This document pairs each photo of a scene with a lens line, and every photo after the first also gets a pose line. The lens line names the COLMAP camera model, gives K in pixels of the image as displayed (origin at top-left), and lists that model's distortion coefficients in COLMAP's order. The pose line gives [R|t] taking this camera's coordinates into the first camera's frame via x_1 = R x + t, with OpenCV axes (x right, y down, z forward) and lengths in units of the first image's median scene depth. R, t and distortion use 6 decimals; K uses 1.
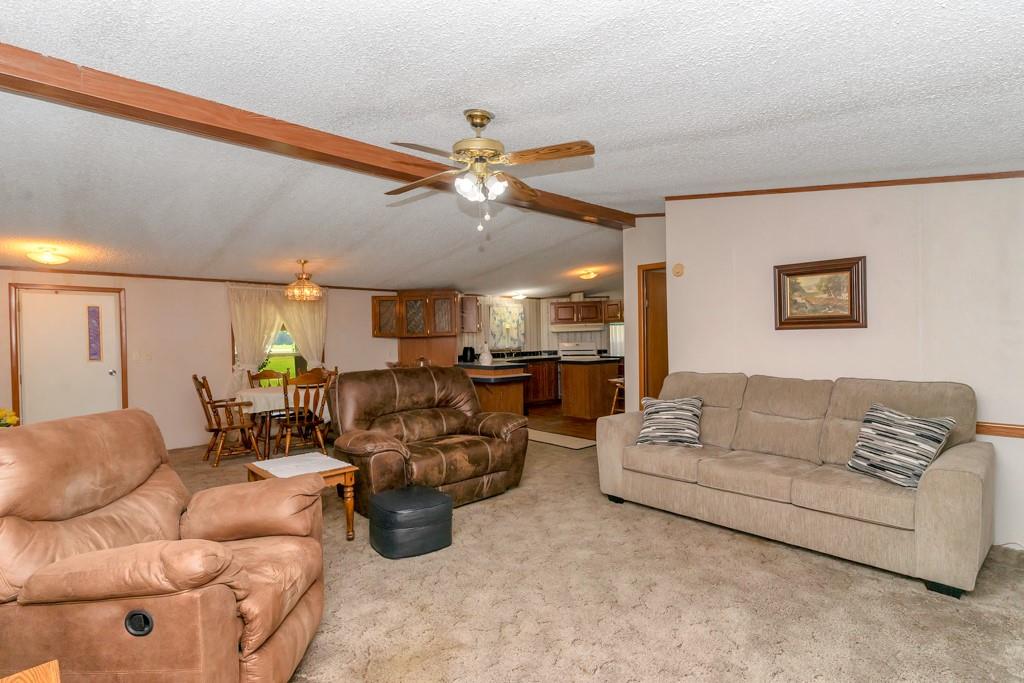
lens RADIAL K [[505.0, 0, 512.0], [0, 505.0, 341.5], [0, 0, 1]] dist [0.001173, 0.000274]
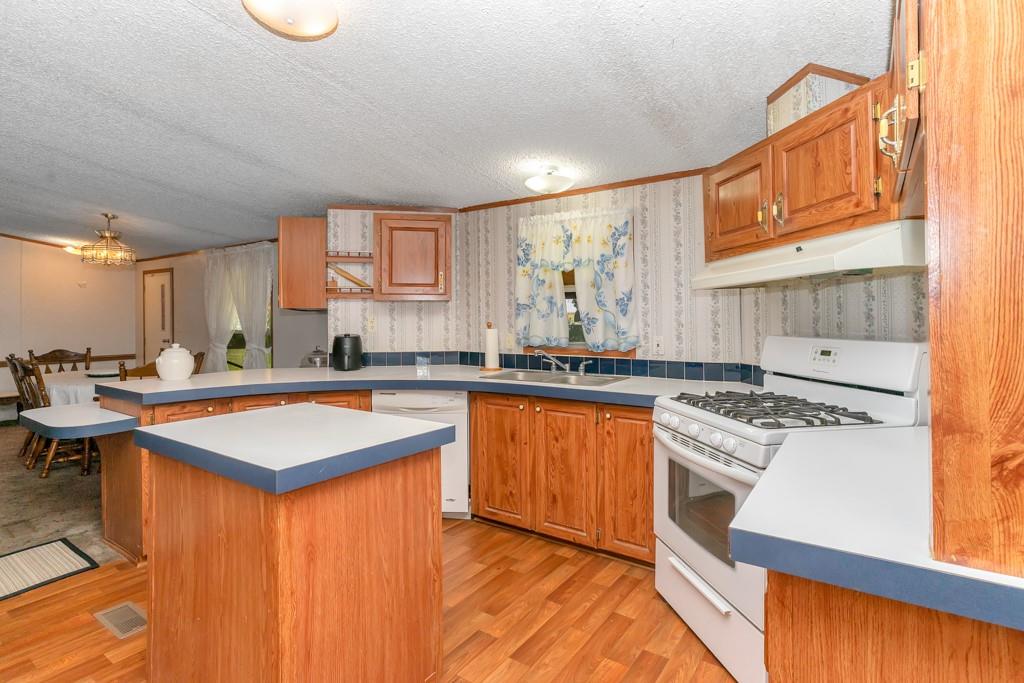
lens RADIAL K [[511.4, 0, 510.1], [0, 511.4, 323.6], [0, 0, 1]] dist [0.001102, 0.000494]
pose [[0.217342, 0.031616, -0.975583, 0.323118], [-0.001937, 0.999487, 0.031959, -0.011331], [0.976094, -0.005056, 0.217292, 0.916936]]
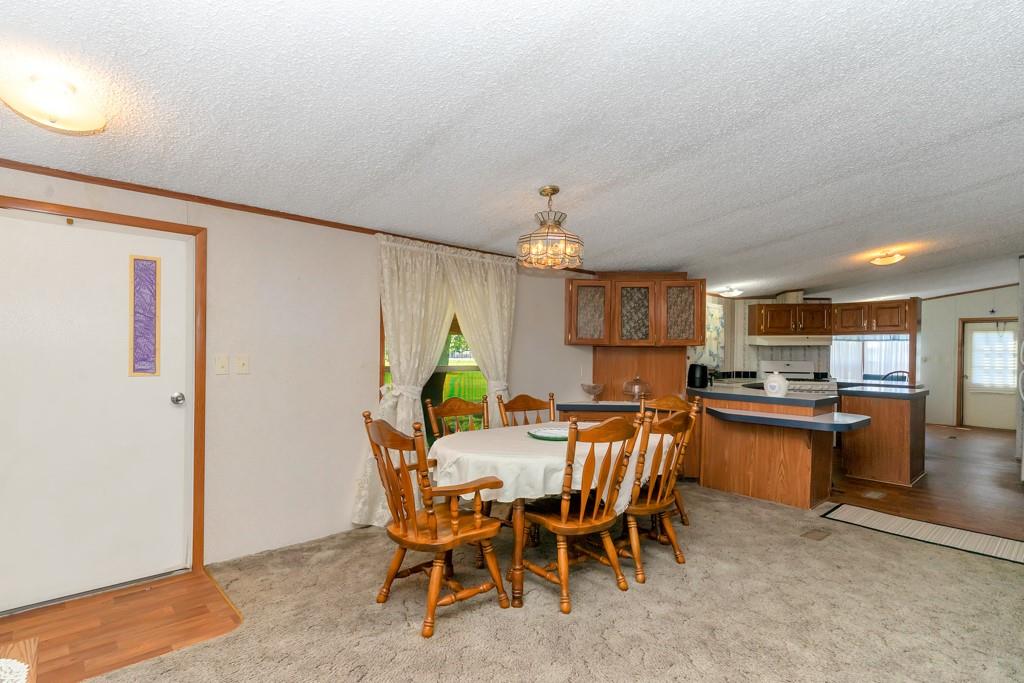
lens RADIAL K [[507.8, 0, 511.8], [0, 507.8, 352.9], [0, 0, 1]] dist [0.002887, 0.000505]
pose [[0.999532, 0.030580, 0.001251, -0.286433], [-0.030574, 0.999521, -0.004883, 0.006134], [-0.001400, 0.004842, 0.999987, 0.310328]]
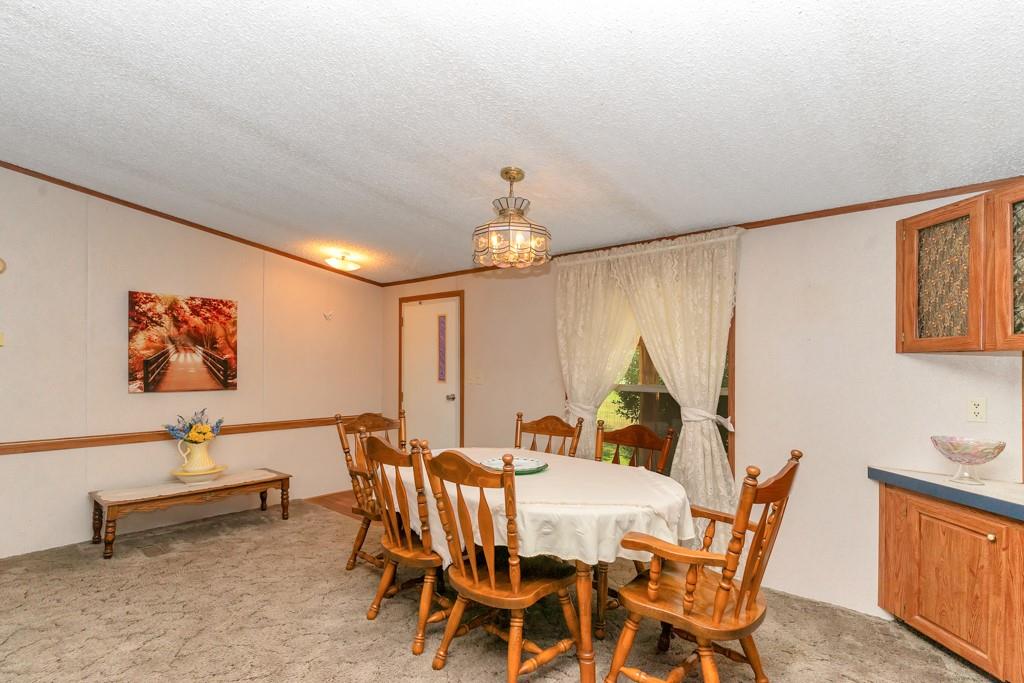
lens RADIAL K [[513.9, 0, 512.6], [0, 513.9, 368.5], [0, 0, 1]] dist [-0.000116, -0.000281]
pose [[0.111319, 0.018977, -0.993604, 0.013395], [-0.017419, 0.999701, 0.017142, 0.000220], [0.993632, 0.015399, 0.111616, 0.607579]]
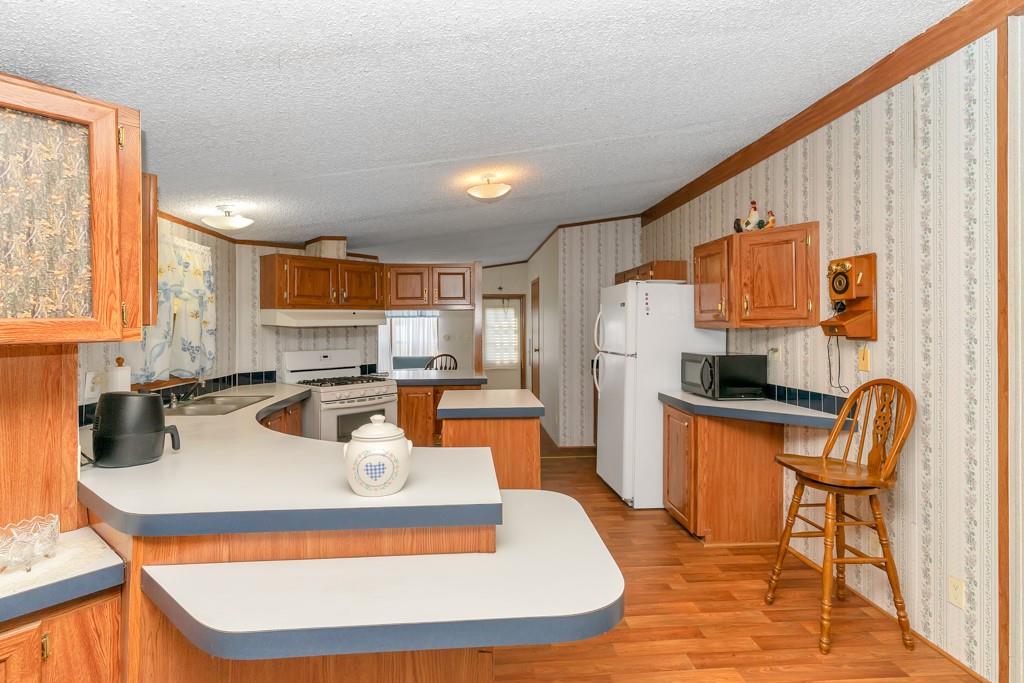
lens RADIAL K [[511.4, 0, 510.1], [0, 511.4, 323.6], [0, 0, 1]] dist [0.001102, 0.000494]
pose [[0.611877, 0.020992, 0.790674, -0.140477], [0.000181, 0.999644, -0.026680, -0.010993], [-0.790953, 0.016468, 0.611656, 0.650584]]
